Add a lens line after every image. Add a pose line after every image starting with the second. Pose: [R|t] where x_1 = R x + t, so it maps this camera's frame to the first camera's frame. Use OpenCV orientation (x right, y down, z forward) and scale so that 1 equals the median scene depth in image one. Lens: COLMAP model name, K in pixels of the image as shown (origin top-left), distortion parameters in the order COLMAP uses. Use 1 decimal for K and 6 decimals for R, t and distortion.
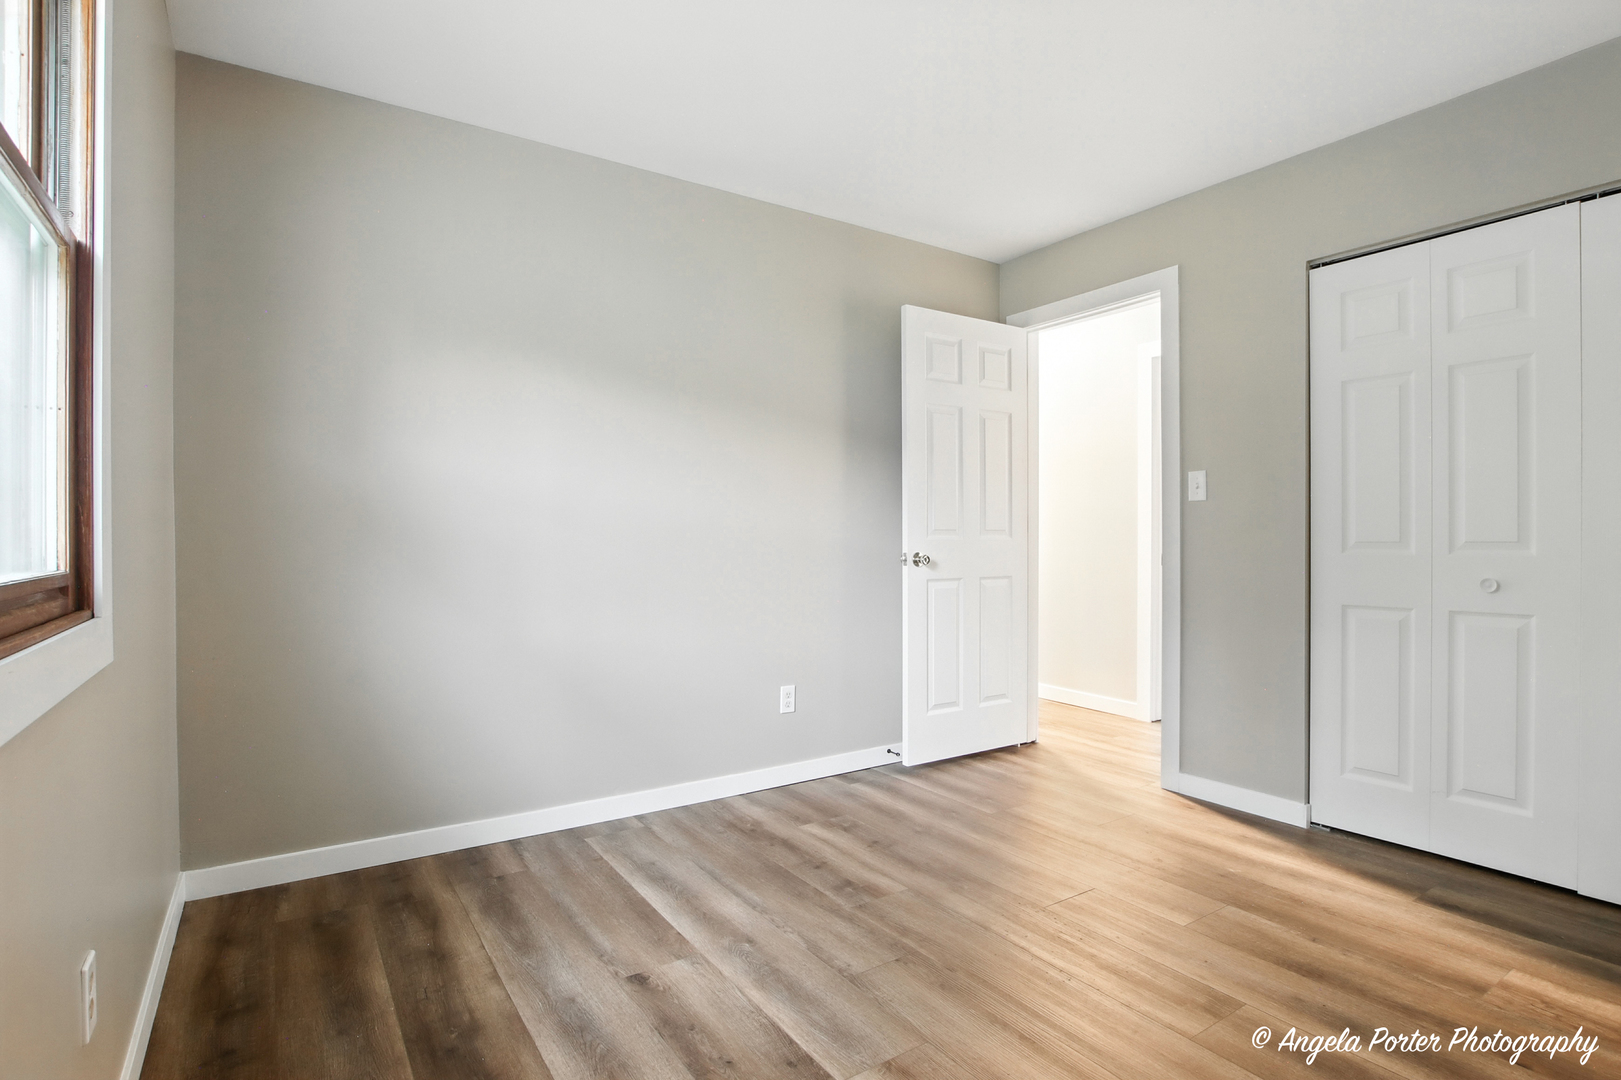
lens RADIAL K [[787.3, 0, 813.2], [0, 787.3, 546.0], [0, 0, 1]] dist [-0.025806, 0.001008]
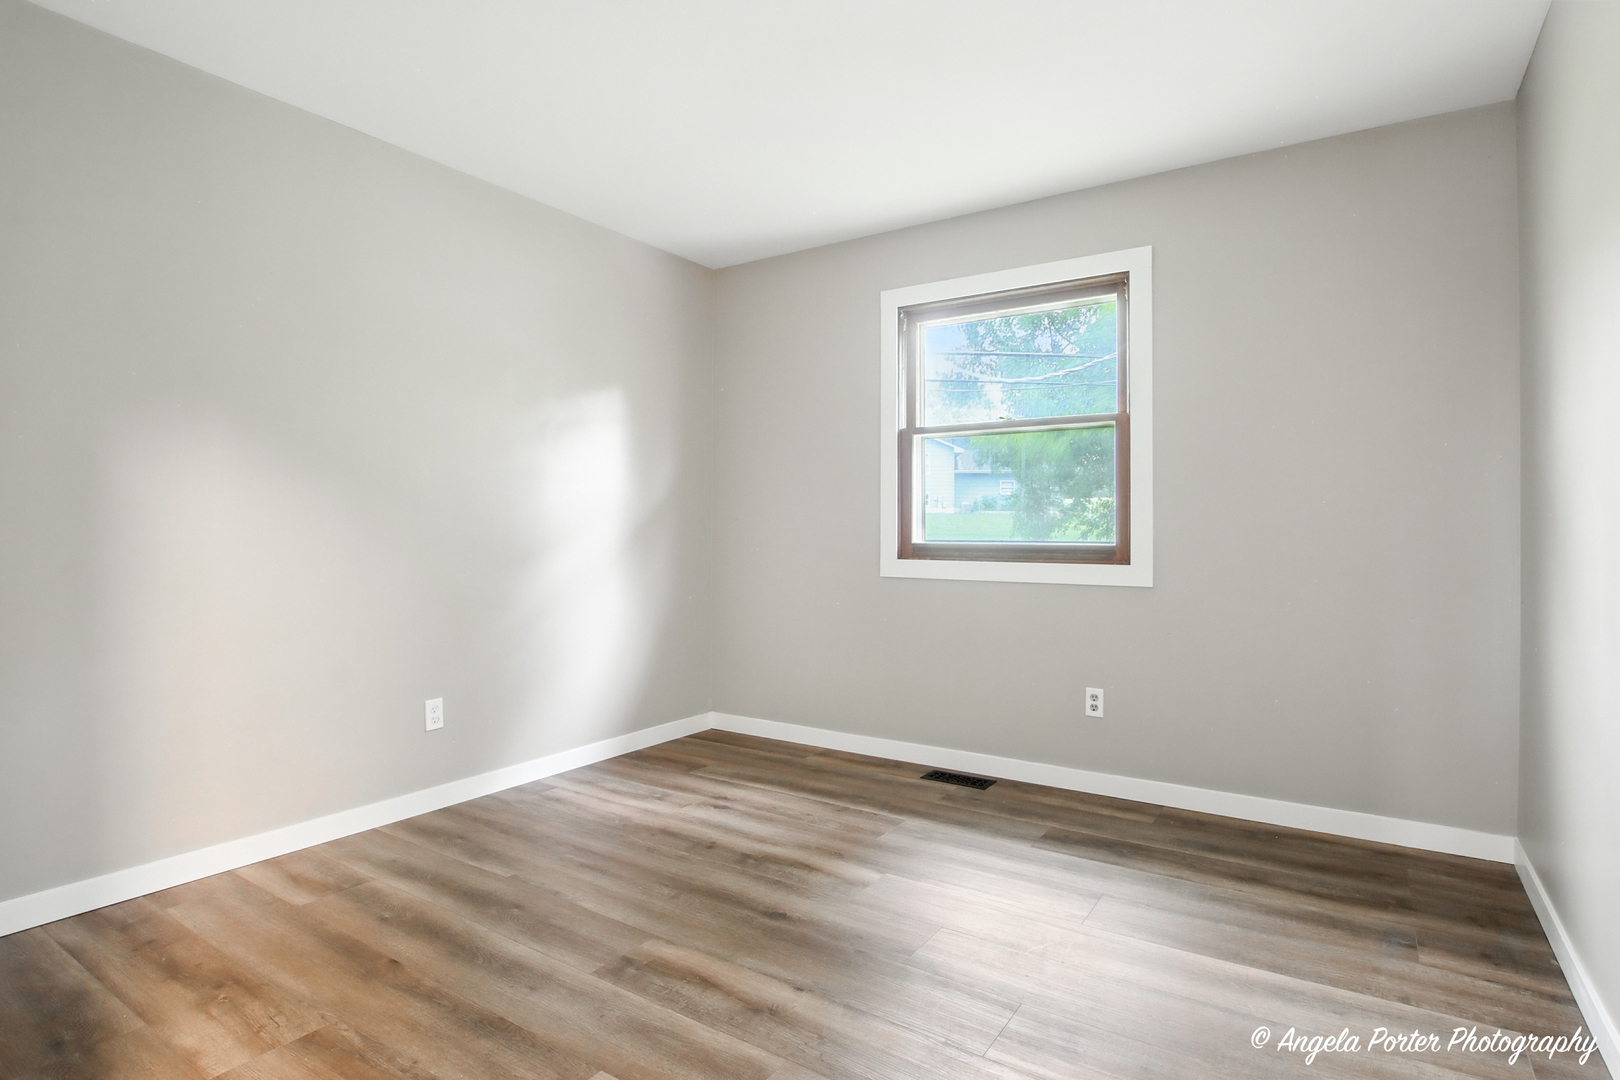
lens RADIAL K [[786.8, 0, 812.7], [0, 786.8, 546.0], [0, 0, 1]] dist [-0.025806, 0.001008]
pose [[-0.922215, 0.003938, -0.386657, 0.581394], [-0.006413, 0.999655, 0.025479, -0.017099], [0.386624, 0.025977, -0.921871, 1.761869]]
